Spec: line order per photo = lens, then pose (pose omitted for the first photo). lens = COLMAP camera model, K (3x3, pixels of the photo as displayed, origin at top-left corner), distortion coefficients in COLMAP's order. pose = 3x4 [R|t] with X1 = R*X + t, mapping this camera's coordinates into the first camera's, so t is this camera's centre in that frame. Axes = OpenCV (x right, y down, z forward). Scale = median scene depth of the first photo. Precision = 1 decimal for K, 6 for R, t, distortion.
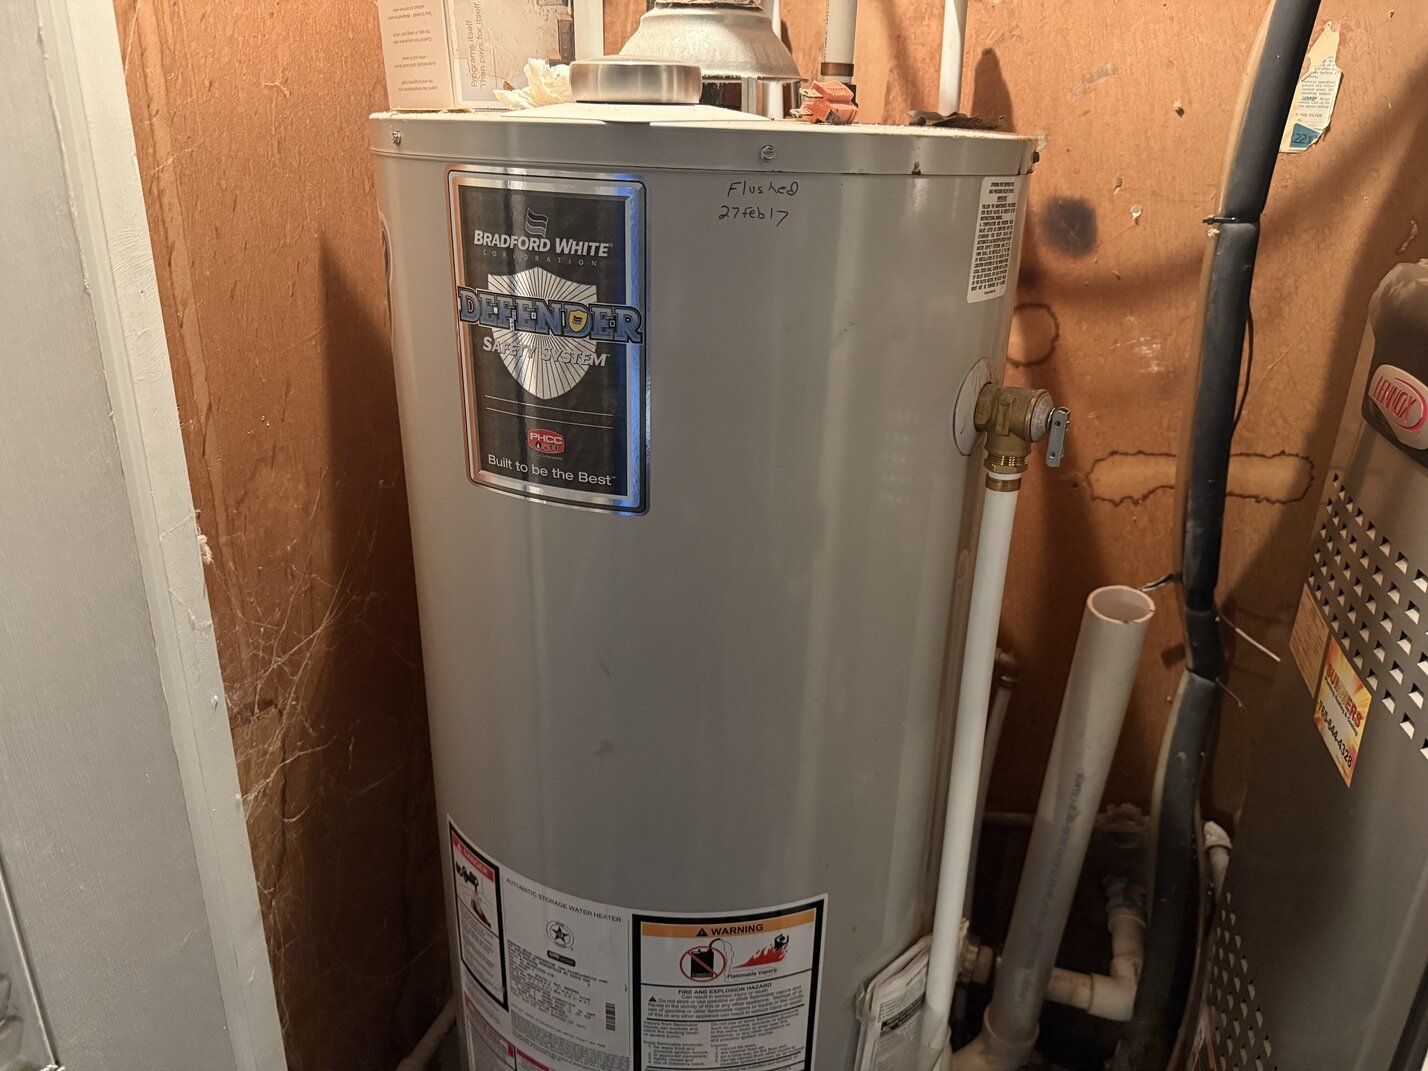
lens RADIAL K [[1030.8, 0, 714.3], [0, 1030.8, 536.9], [0, 0, 1]] dist [-0.001552, -0.008562]
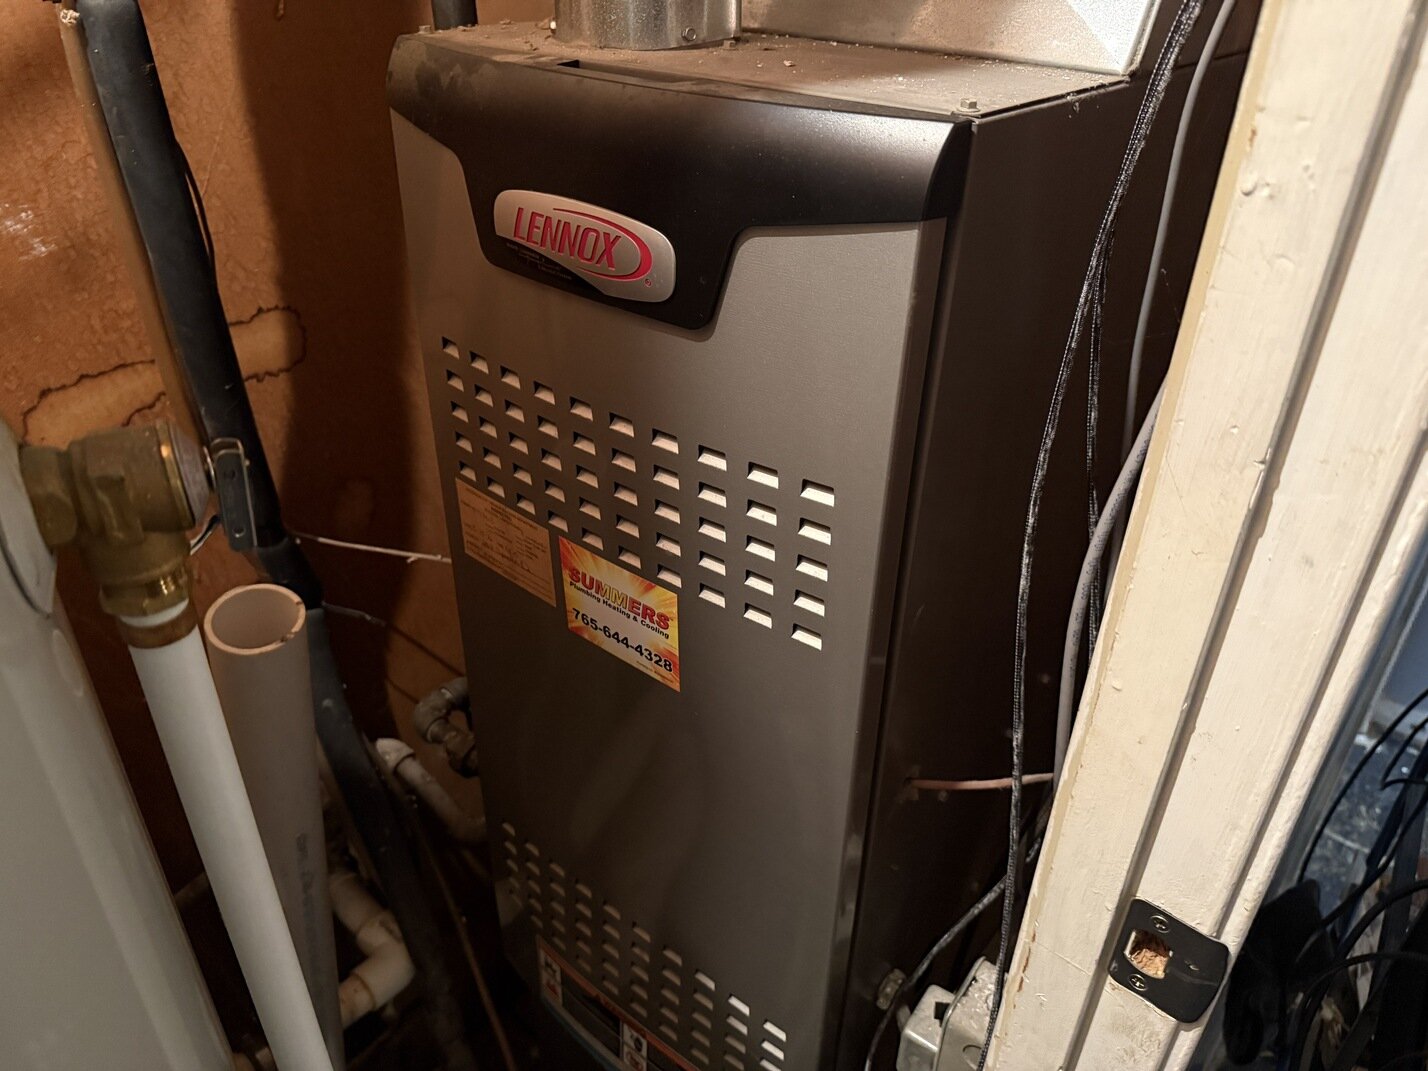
lens RADIAL K [[1030.8, 0, 712.8], [0, 1030.8, 536.0], [0, 0, 1]] dist [-0.001552, -0.008562]
pose [[0.403773, -0.492109, 0.771230, 0.019390], [0.319008, 0.865828, 0.385455, -0.123775], [-0.857439, 0.090392, 0.506585, 0.343111]]
